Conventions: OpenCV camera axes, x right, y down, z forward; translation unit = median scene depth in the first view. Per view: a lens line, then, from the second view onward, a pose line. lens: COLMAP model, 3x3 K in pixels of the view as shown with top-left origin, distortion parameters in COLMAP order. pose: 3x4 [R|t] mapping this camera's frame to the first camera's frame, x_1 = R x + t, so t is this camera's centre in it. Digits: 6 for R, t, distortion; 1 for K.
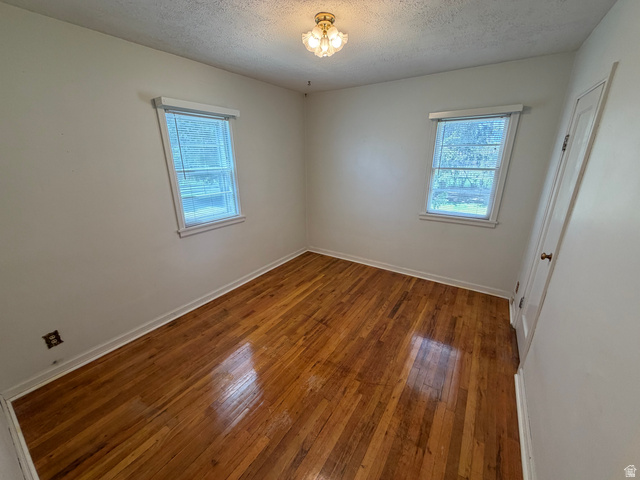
lens RADIAL K [[253.8, 0, 320.9], [0, 253.8, 236.4], [0, 0, 1]] dist [-0.001121, -0.000077]
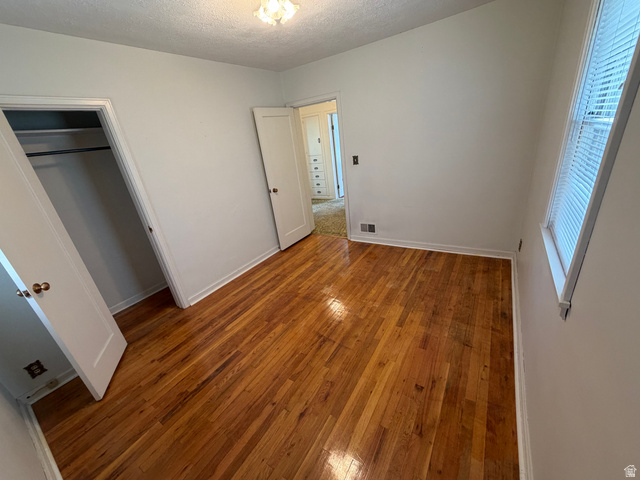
lens RADIAL K [[253.8, 0, 320.4], [0, 253.8, 243.3], [0, 0, 1]] dist [-0.001121, -0.000077]
pose [[-0.991691, 0.119406, 0.047873, -0.063198], [0.121644, 0.749290, 0.650974, -0.453457], [0.041859, 0.651389, -0.757589, 1.499635]]
